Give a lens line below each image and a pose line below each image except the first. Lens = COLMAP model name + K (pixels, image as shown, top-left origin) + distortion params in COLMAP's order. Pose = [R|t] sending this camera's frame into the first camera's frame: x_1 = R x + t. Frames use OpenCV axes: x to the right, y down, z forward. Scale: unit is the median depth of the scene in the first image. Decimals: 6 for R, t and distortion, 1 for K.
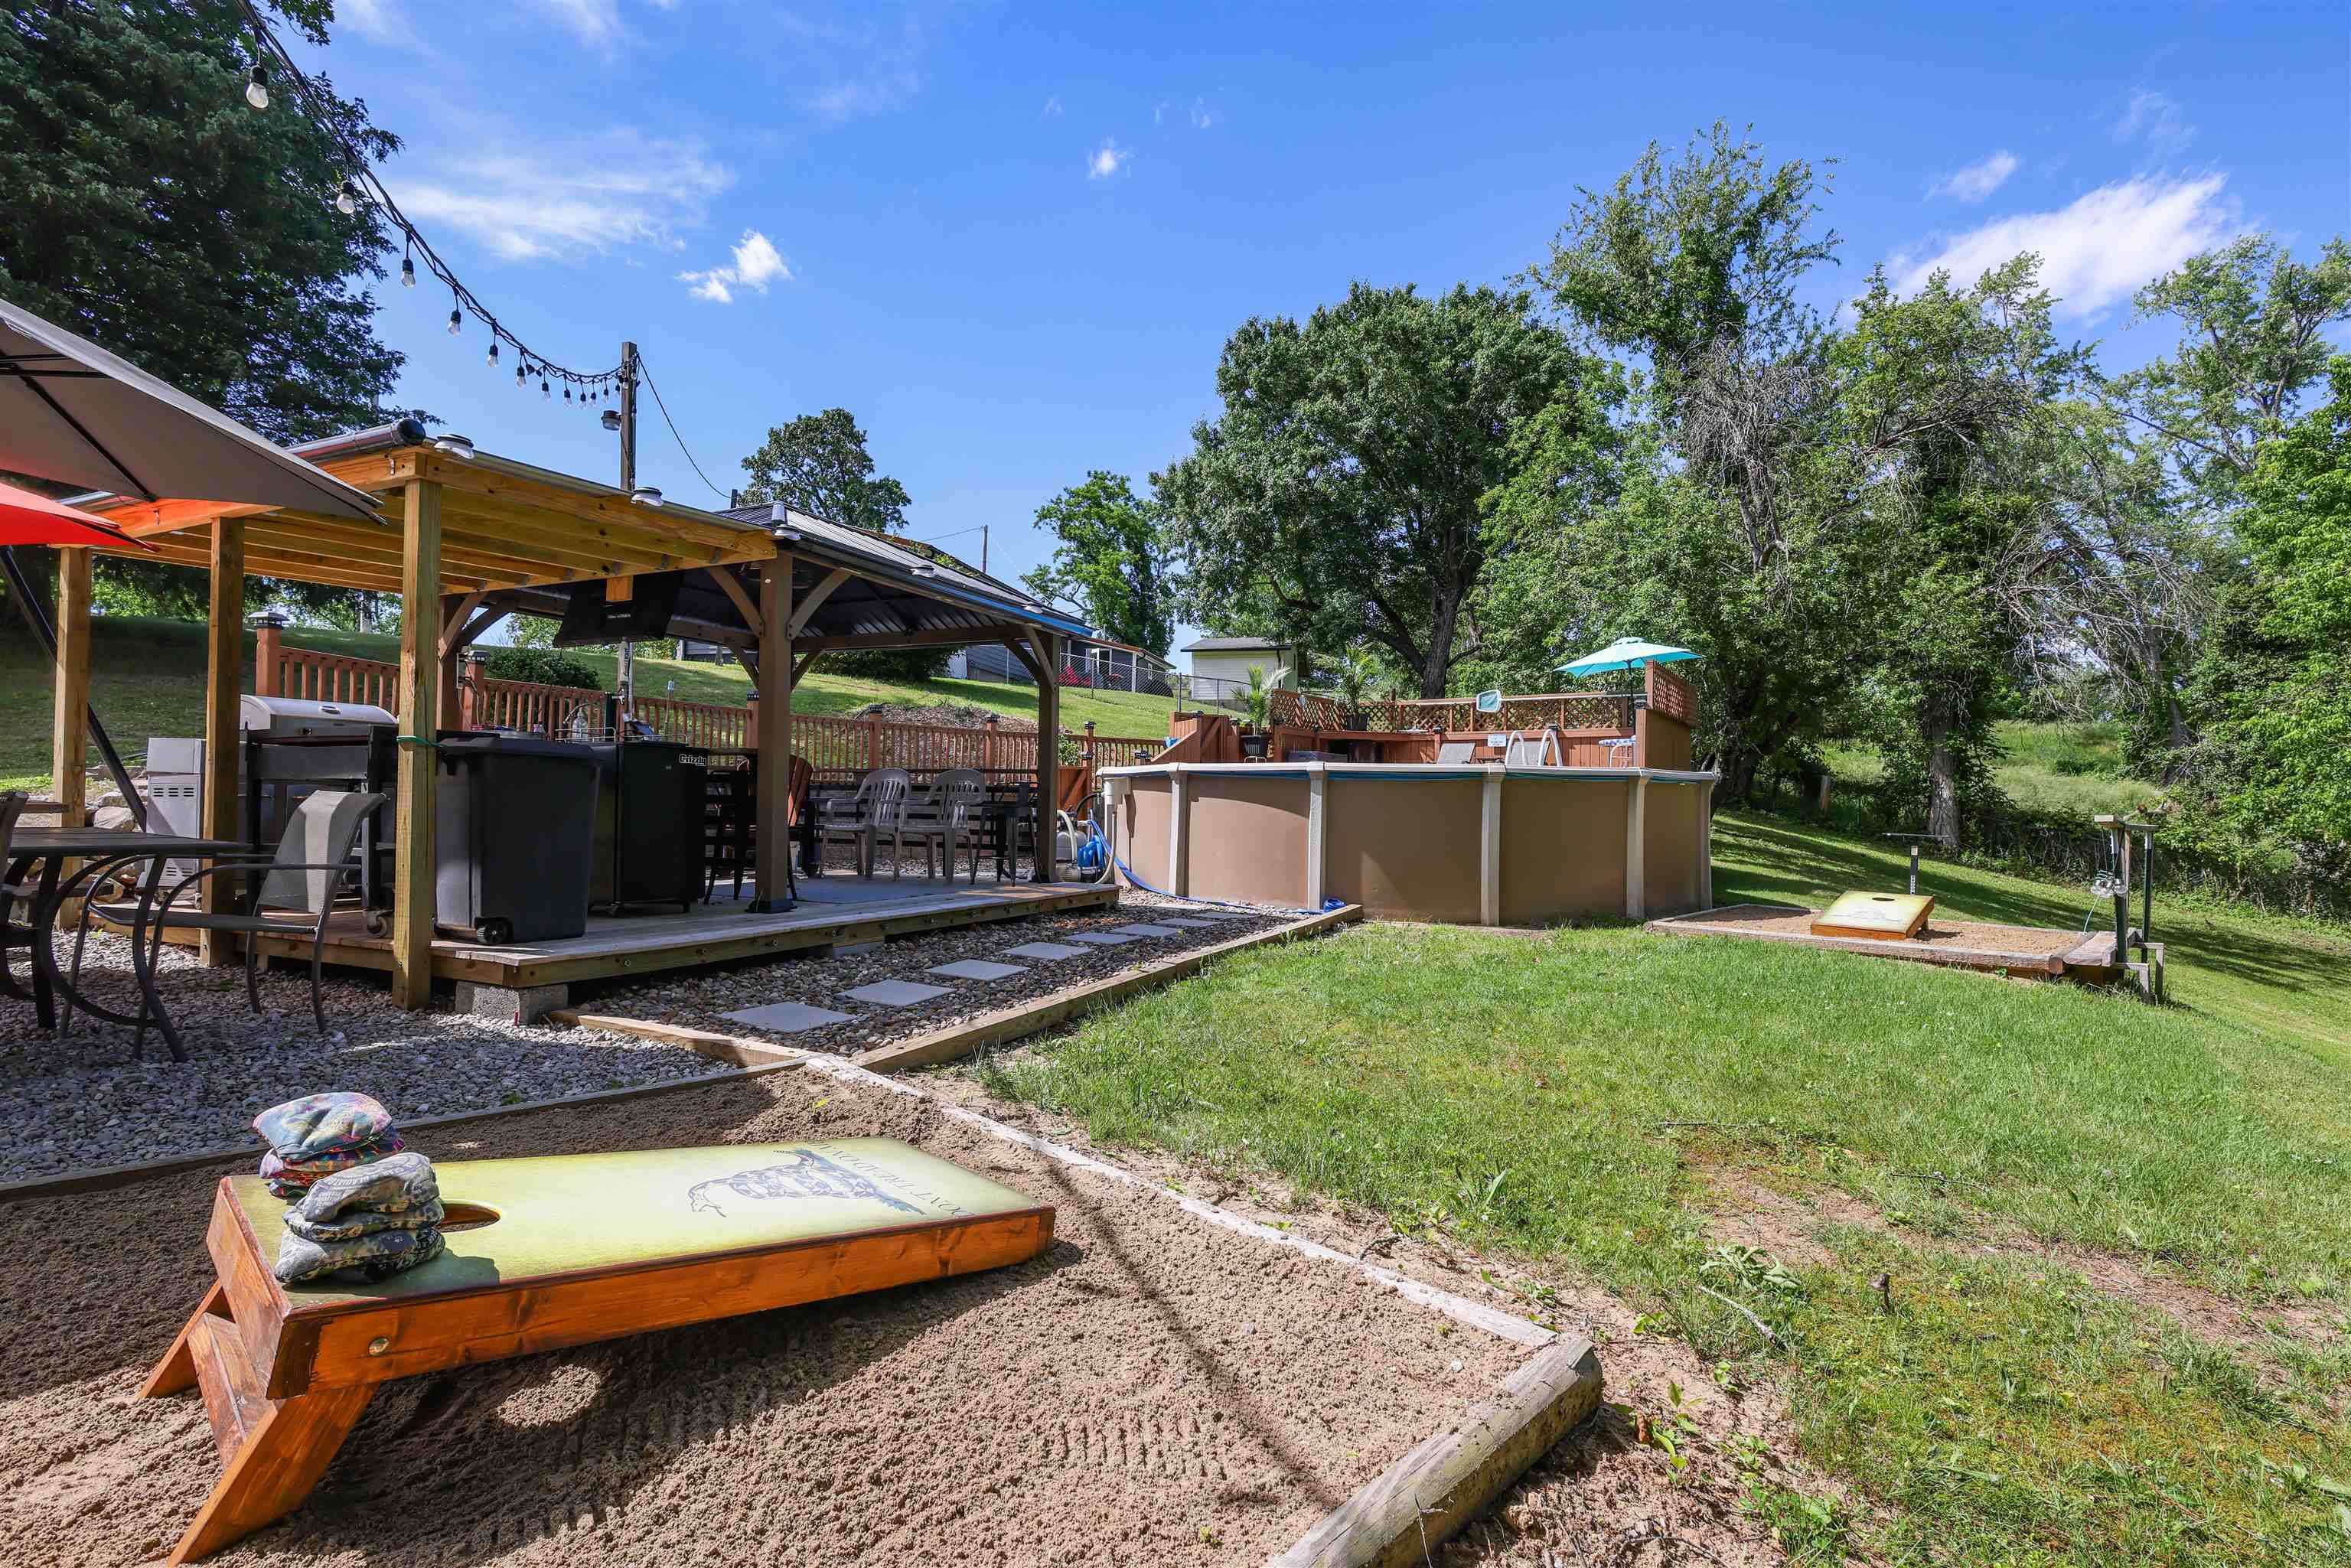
lens RADIAL K [[1095.5, 0, 1178.9], [0, 1095.5, 792.0], [0, 0, 1]] dist [-0.002193, -0.000283]
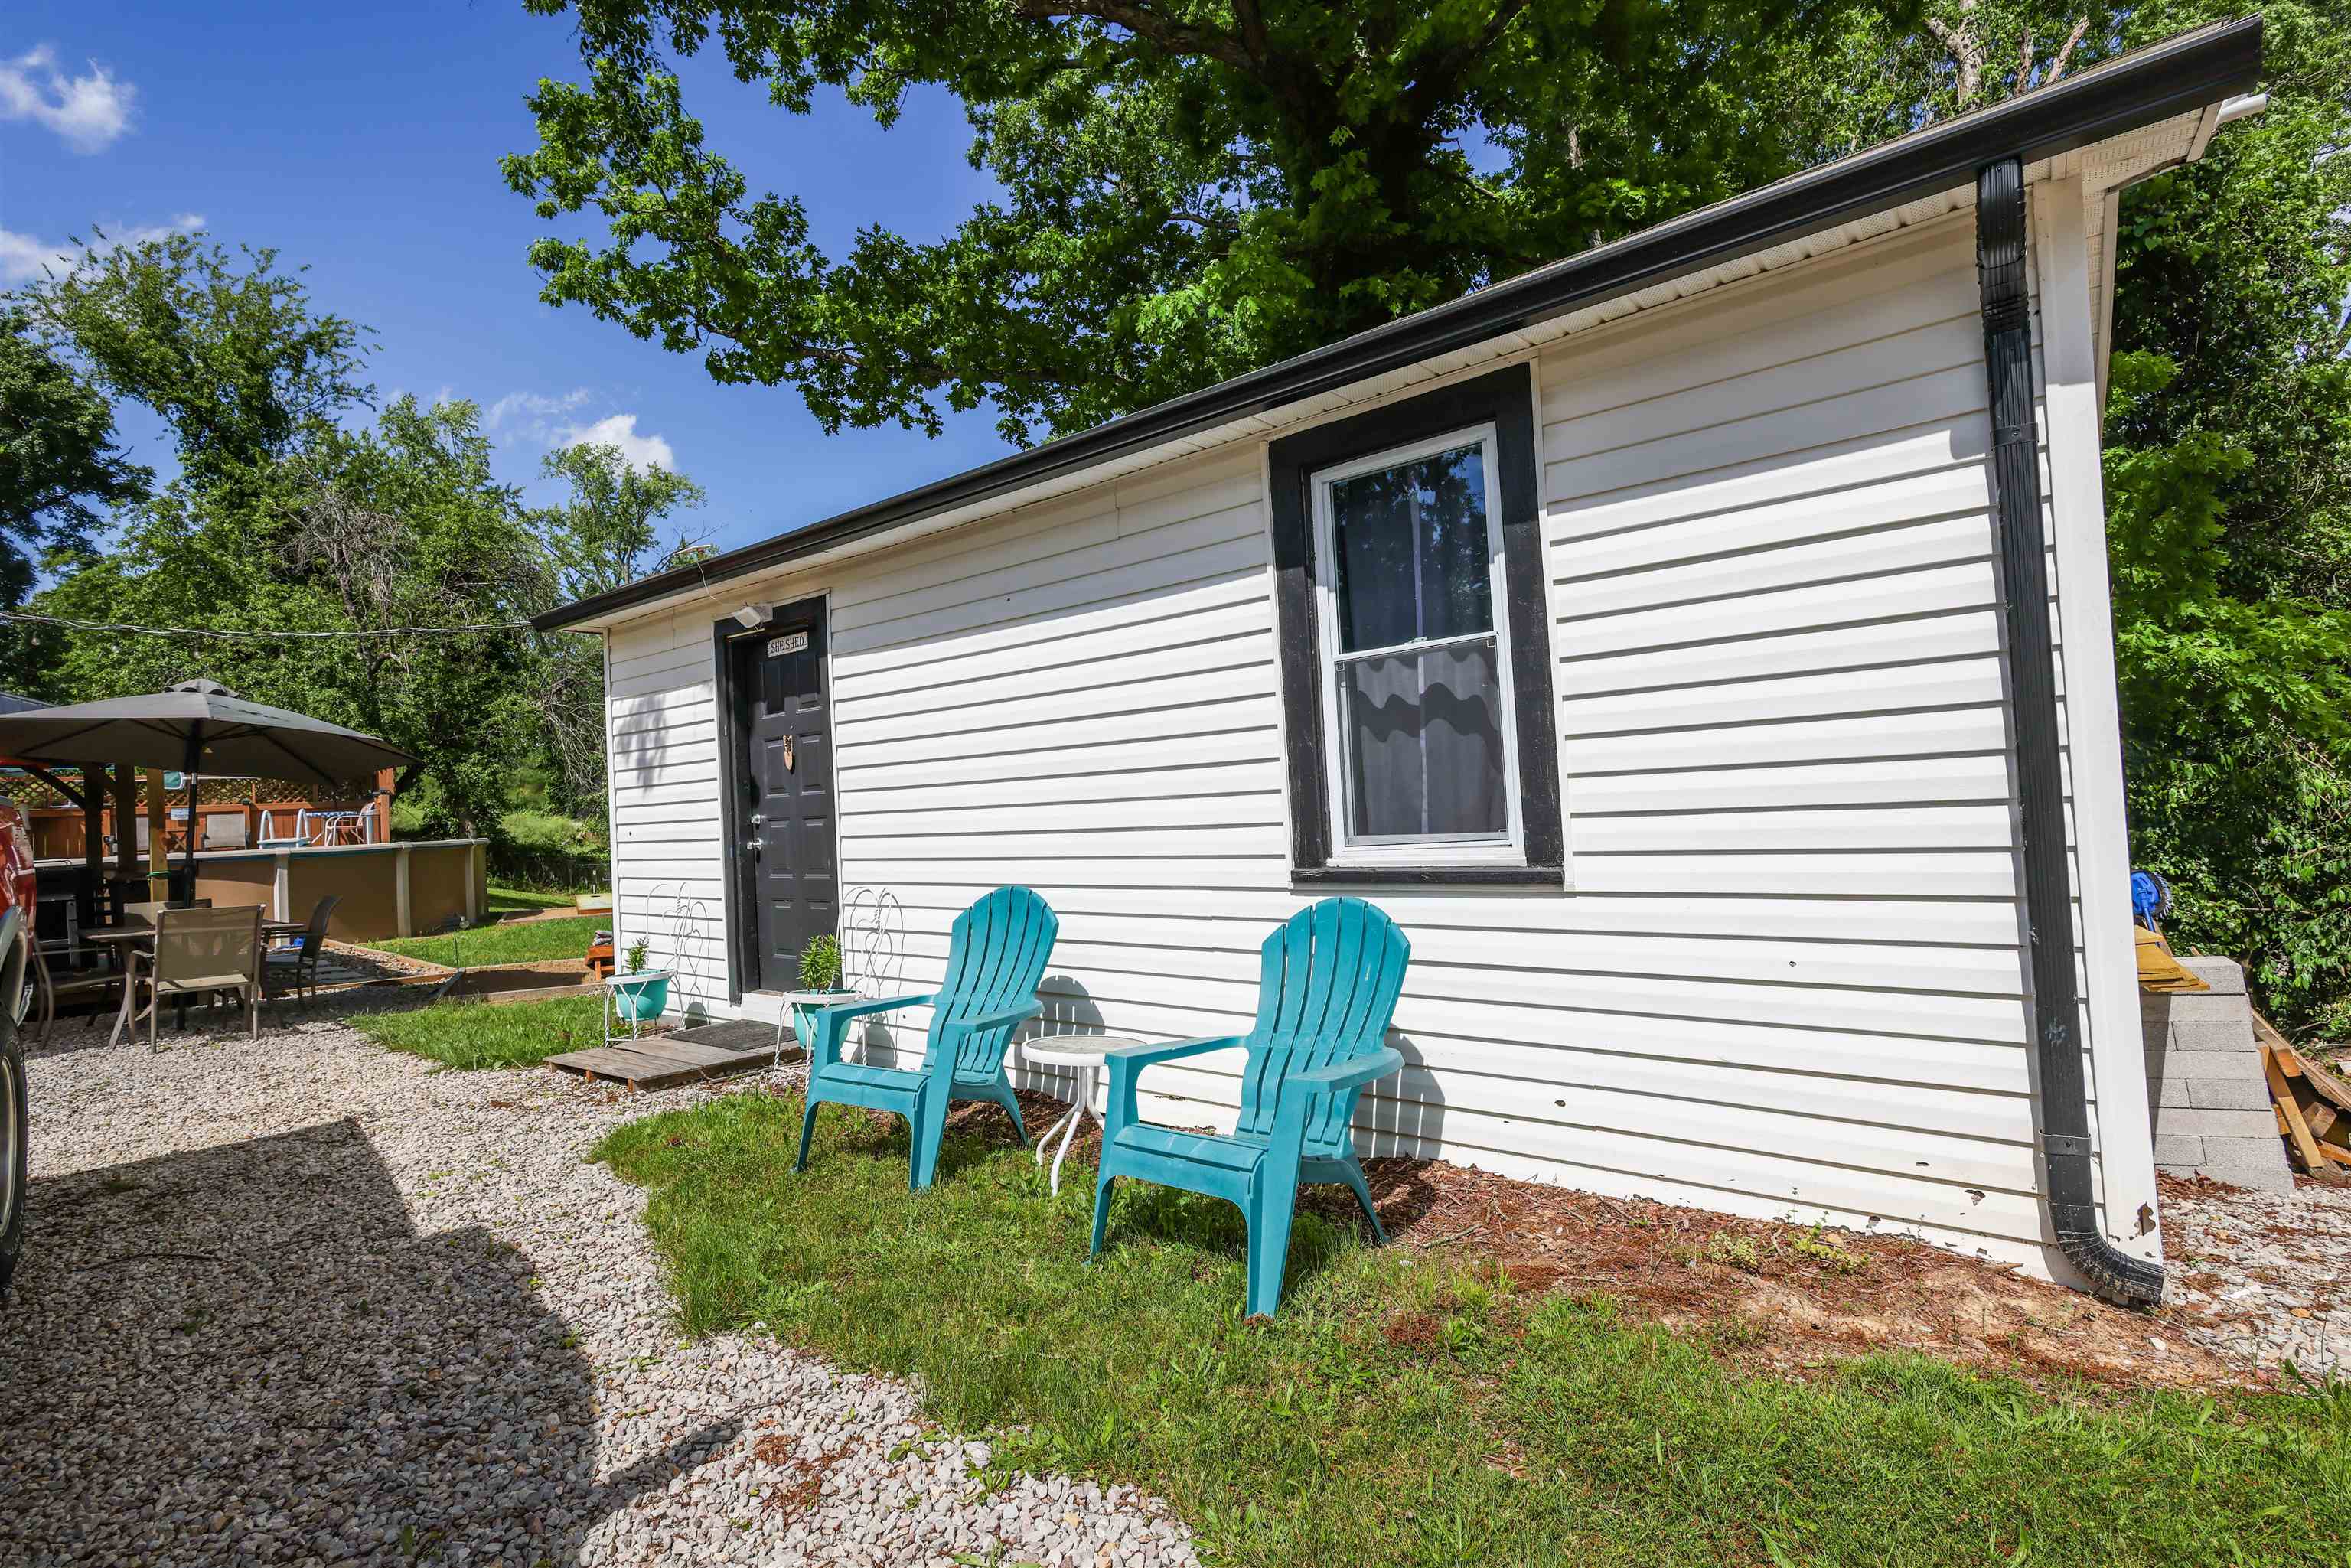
lens RADIAL K [[1095.5, 0, 1178.9], [0, 1095.5, 792.0], [0, 0, 1]] dist [-0.002193, -0.000283]
pose [[0.283356, -0.013064, 0.958926, -0.300705], [0.036347, 0.999335, 0.002875, -0.021429], [-0.958326, 0.034039, 0.283642, -0.184854]]
